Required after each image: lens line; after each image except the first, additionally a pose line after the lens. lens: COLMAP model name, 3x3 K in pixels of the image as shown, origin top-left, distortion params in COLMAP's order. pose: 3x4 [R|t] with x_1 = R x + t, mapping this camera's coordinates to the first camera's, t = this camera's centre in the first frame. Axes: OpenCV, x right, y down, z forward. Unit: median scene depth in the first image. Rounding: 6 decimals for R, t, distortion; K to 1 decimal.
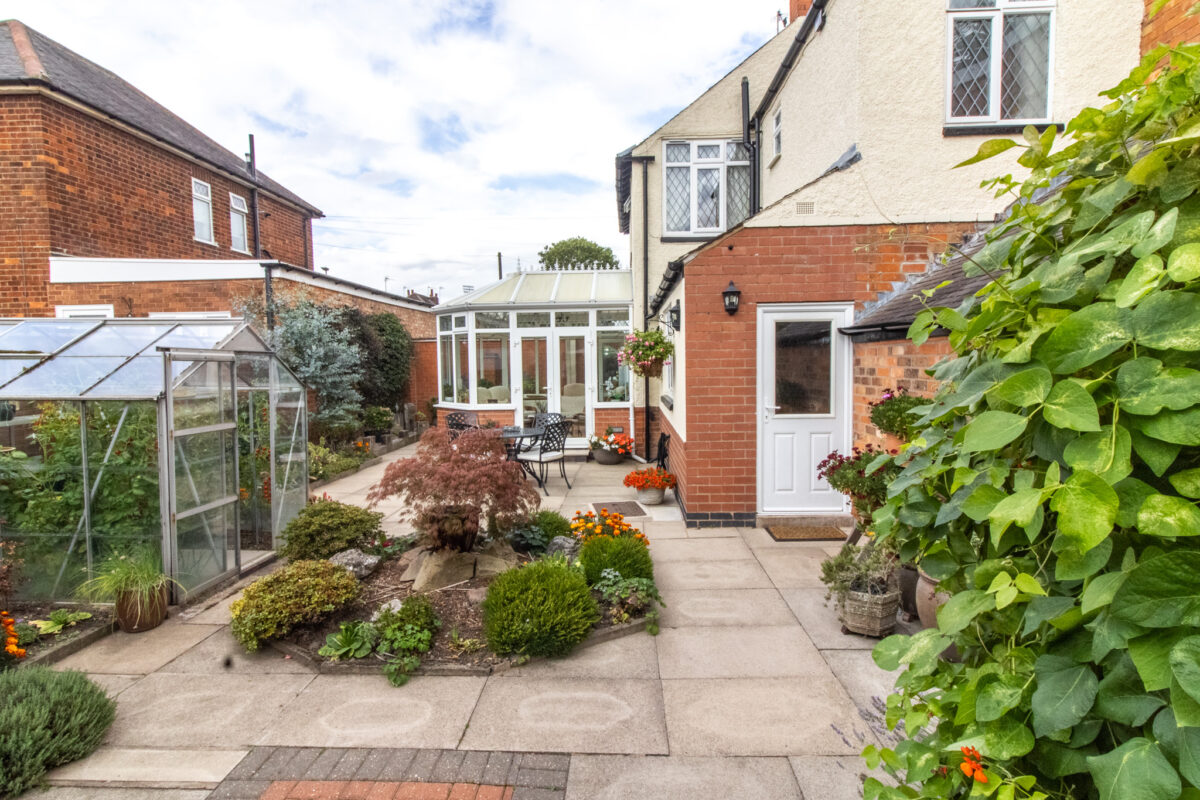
lens RADIAL K [[559.1, 0, 599.4], [0, 559.1, 396.5], [0, 0, 1]] dist [0.001692, 0.000287]
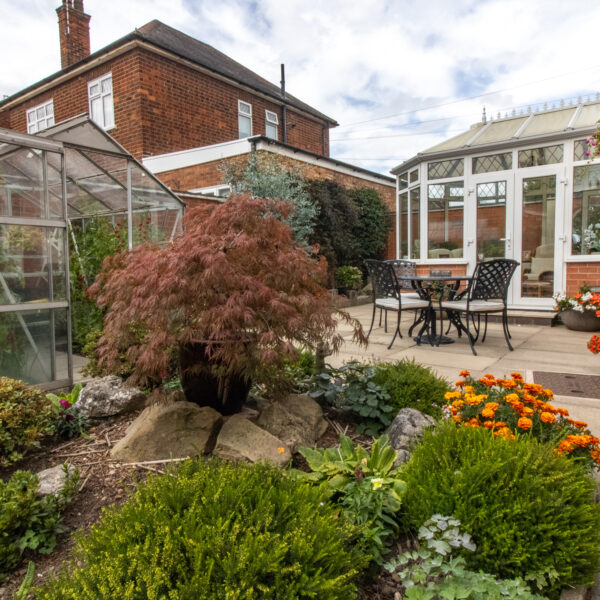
lens RADIAL K [[430.5, 0, 321.6], [0, 430.5, 293.4], [0, 0, 1]] dist [0.009411, -0.008111]
pose [[0.836133, 0.033268, -0.547517, 0.038468], [-0.023678, 0.999418, 0.024568, 0.059061], [0.548015, -0.007578, 0.836434, 0.276039]]
